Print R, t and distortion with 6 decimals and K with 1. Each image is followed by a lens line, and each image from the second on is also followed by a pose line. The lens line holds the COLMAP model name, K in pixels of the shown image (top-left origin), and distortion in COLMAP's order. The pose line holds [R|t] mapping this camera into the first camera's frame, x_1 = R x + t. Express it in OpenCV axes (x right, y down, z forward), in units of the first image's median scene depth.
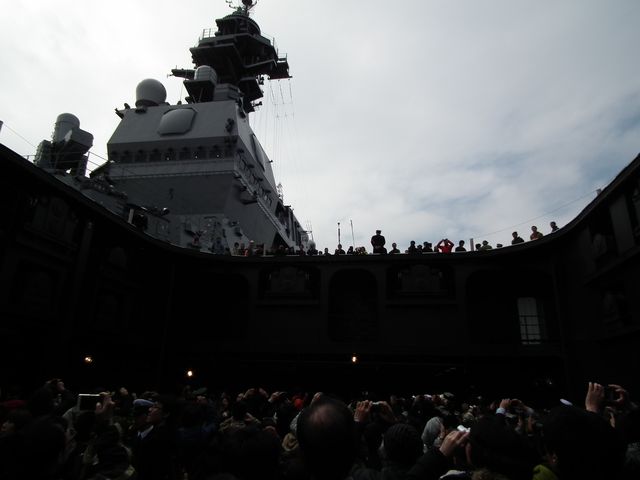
lens RADIAL K [[446.3, 0, 320.0], [0, 446.3, 240.0], [0, 0, 1]] dist [-0.004454, 0.001039]
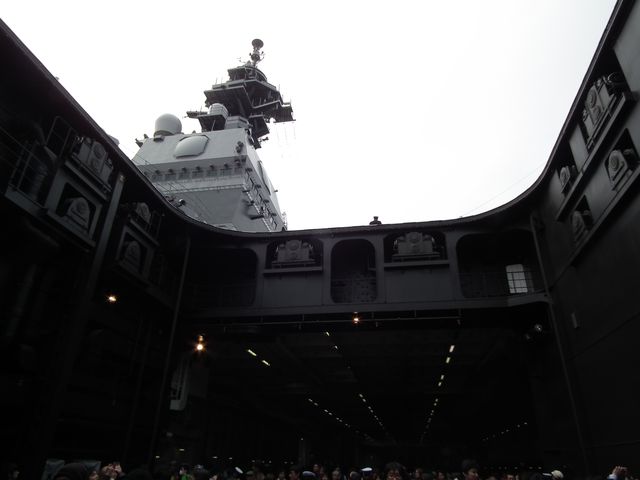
lens RADIAL K [[446.3, 0, 320.0], [0, 446.3, 240.0], [0, 0, 1]] dist [-0.004454, 0.001039]
pose [[0.999951, -0.008856, -0.004323, -0.001172], [0.008058, 0.987292, -0.158713, 0.138476], [0.005674, 0.158671, 0.987315, -0.045869]]
